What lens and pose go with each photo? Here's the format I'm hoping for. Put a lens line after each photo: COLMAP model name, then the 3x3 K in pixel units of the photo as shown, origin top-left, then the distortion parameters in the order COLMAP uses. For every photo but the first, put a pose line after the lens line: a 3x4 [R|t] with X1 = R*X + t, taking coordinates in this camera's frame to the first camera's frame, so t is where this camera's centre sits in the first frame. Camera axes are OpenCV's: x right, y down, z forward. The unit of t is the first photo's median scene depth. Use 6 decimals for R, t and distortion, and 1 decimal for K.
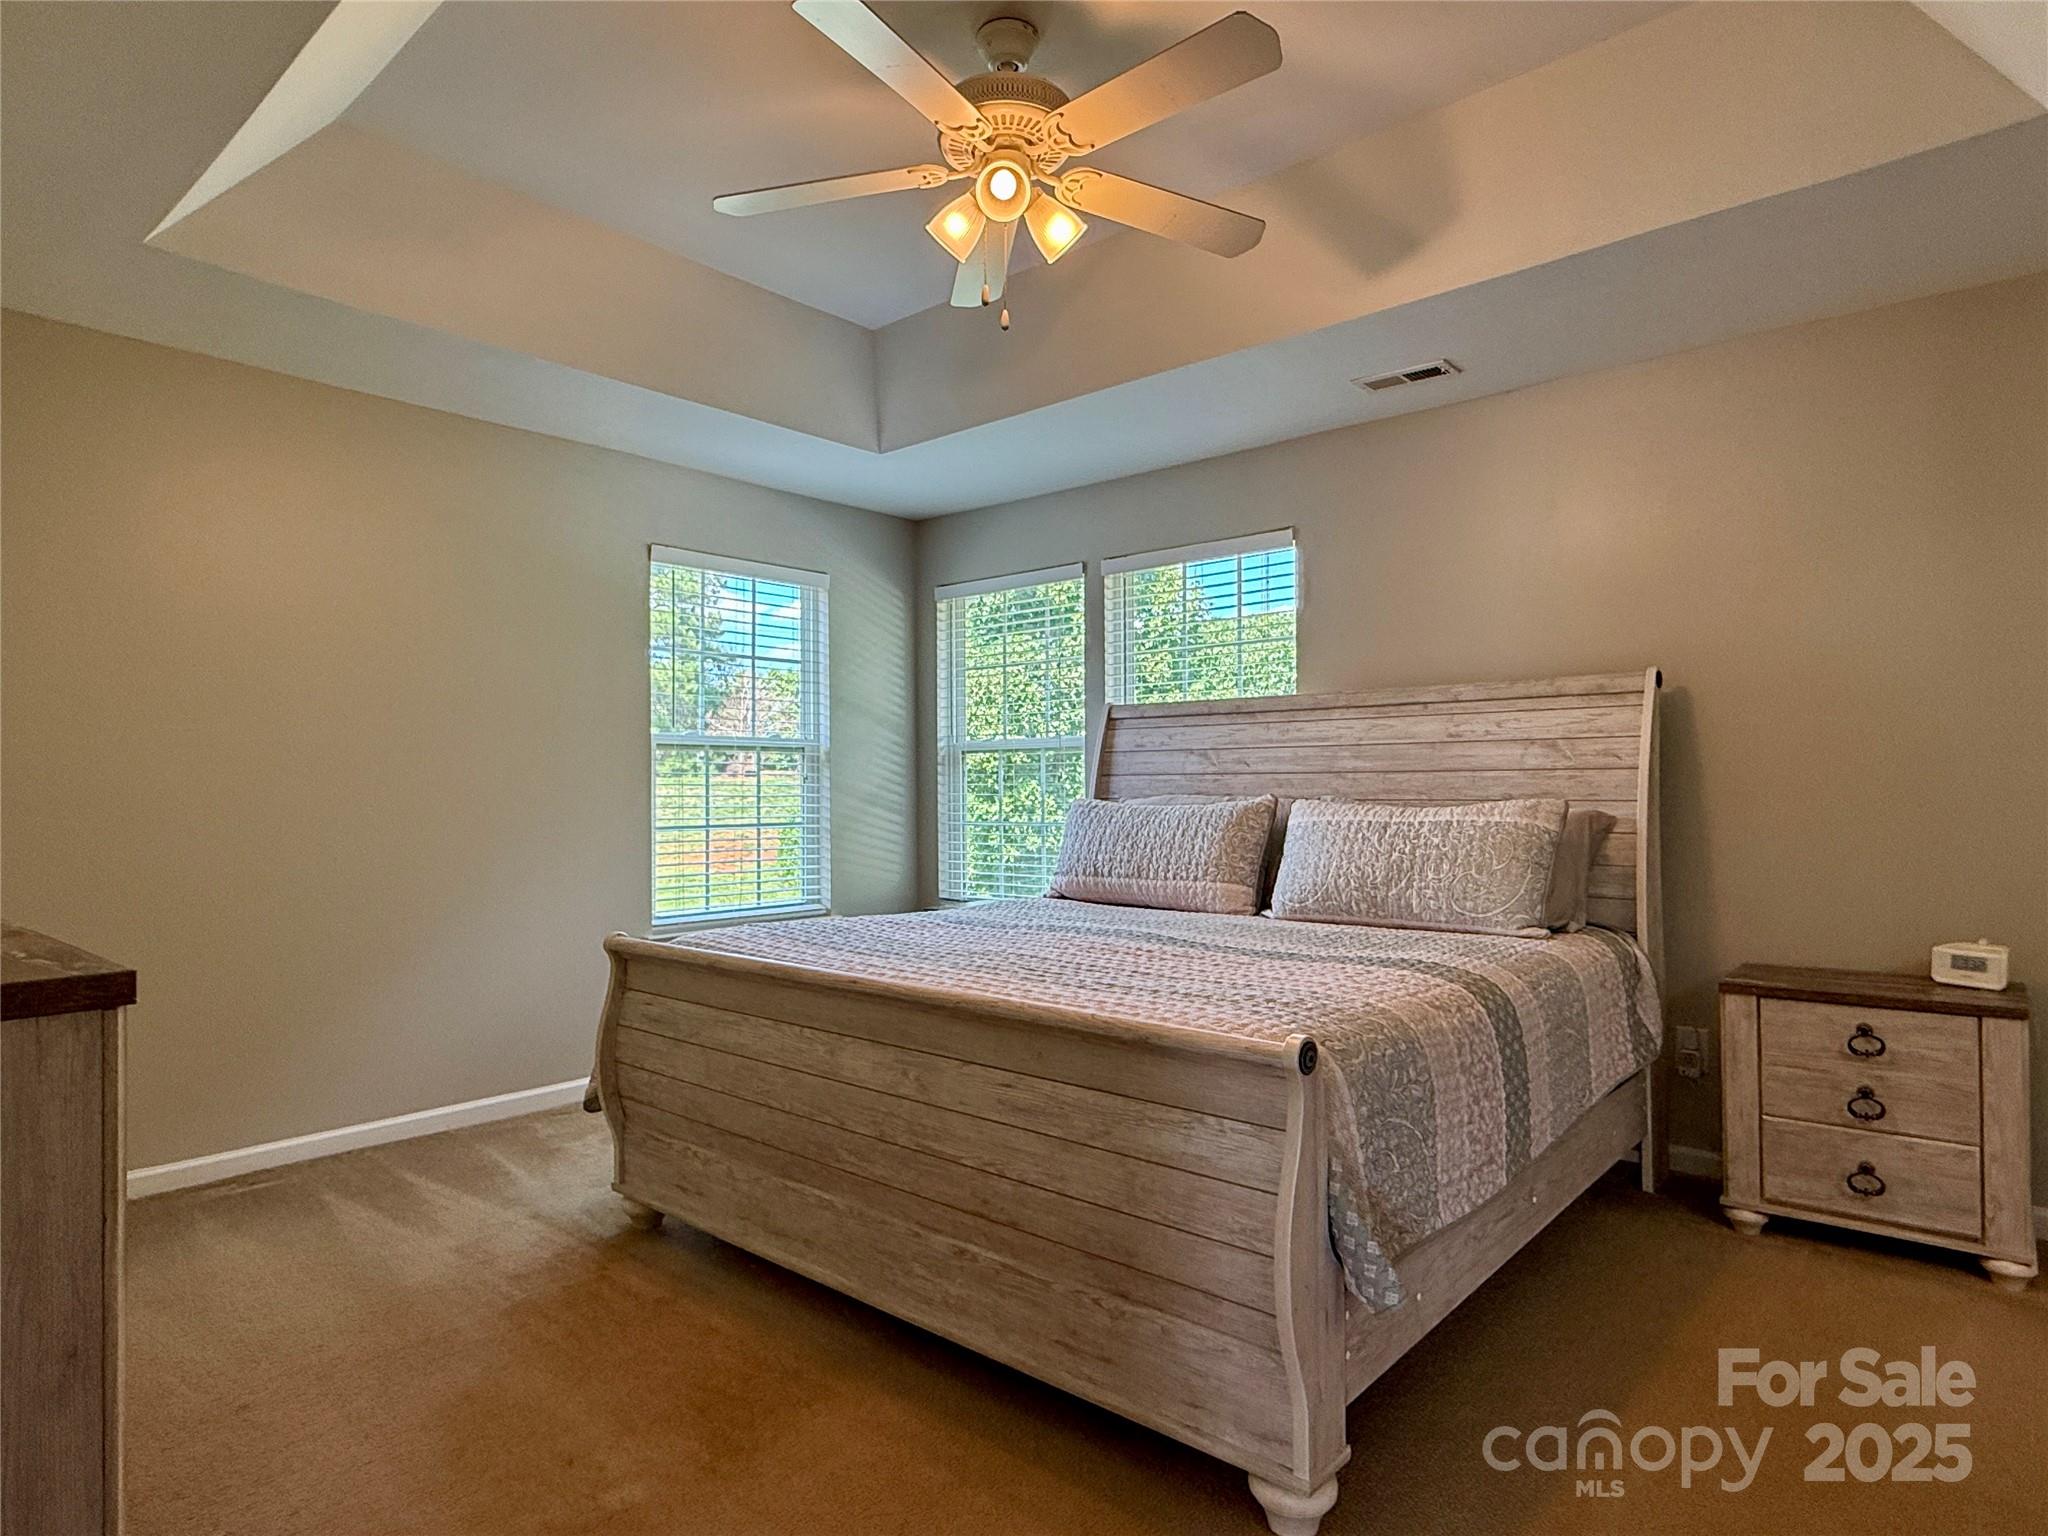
lens RADIAL K [[1131.8, 0, 1041.4], [0, 1131.8, 783.4], [0, 0, 1]] dist [-0.002476, 0.000762]
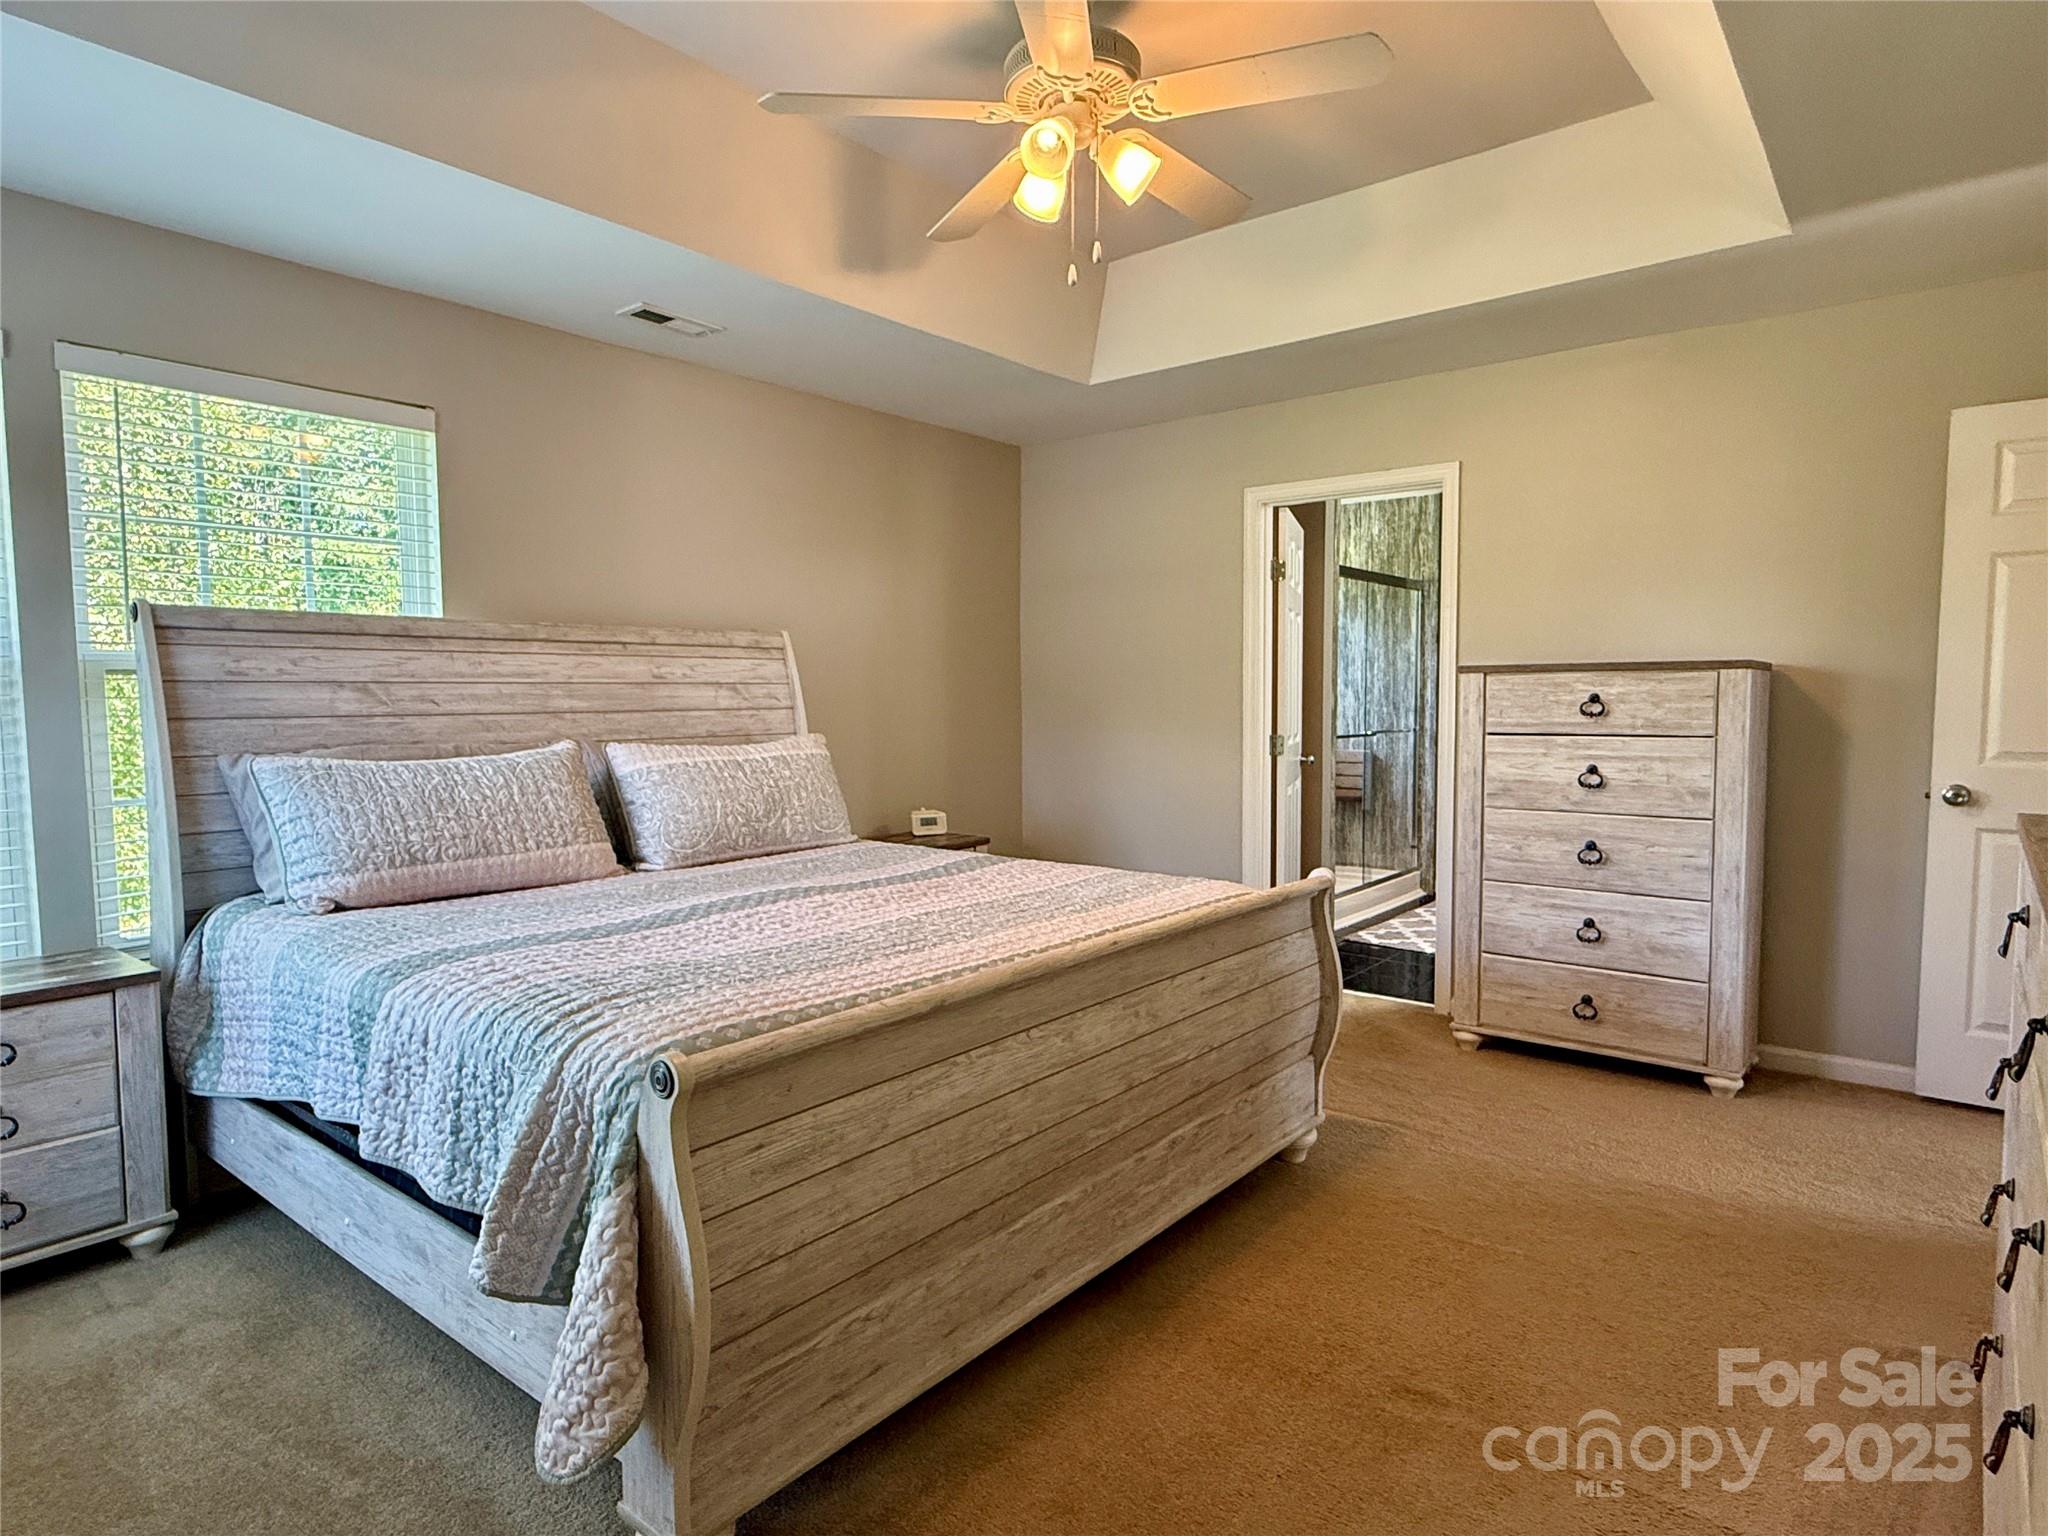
lens RADIAL K [[1131.8, 0, 1032.3], [0, 1131.8, 756.8], [0, 0, 1]] dist [-0.002476, 0.000762]
pose [[-0.013968, -0.034228, 0.999316, -0.679967], [0.022802, 0.999143, 0.034541, 0.002362], [-0.999642, 0.023269, -0.013175, 0.680023]]
